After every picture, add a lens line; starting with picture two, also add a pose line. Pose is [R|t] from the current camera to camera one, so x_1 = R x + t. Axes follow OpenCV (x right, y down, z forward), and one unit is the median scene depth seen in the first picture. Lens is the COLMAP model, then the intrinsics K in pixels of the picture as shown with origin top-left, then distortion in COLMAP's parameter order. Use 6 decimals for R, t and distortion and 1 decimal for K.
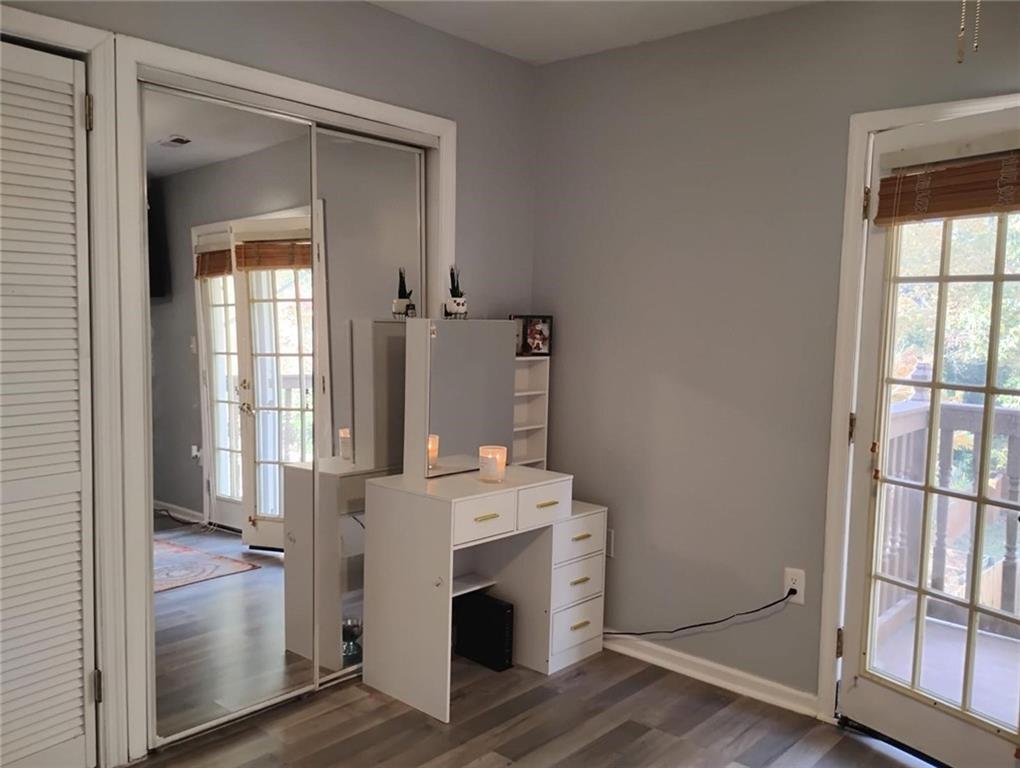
lens RADIAL K [[845.8, 0, 516.8], [0, 845.8, 390.0], [0, 0, 1]] dist [0.068301, -0.086188]
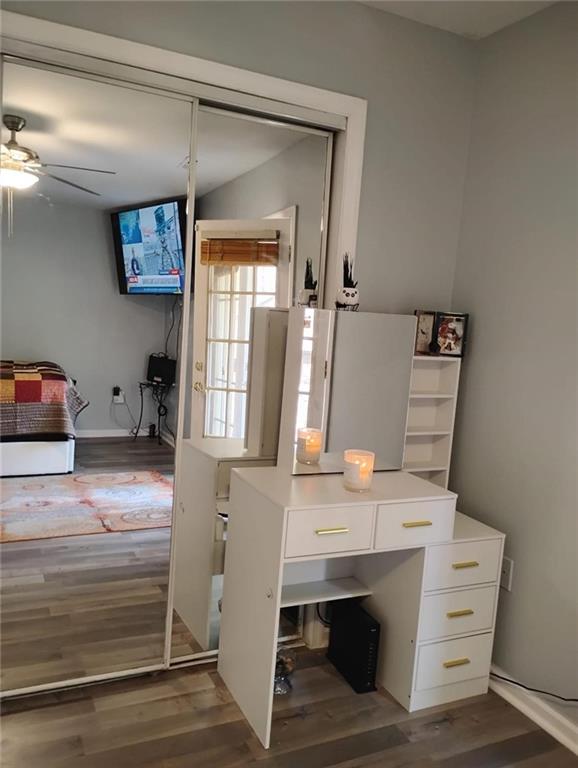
lens RADIAL K [[636.8, 0, 290.0], [0, 636.8, 382.7], [0, 0, 1]] dist [0.068301, -0.086188]
pose [[0.924362, 0.086310, -0.371626, 0.138471], [-0.083644, 0.996223, 0.023322, -0.014760], [0.372235, 0.009527, 0.928090, 0.309836]]
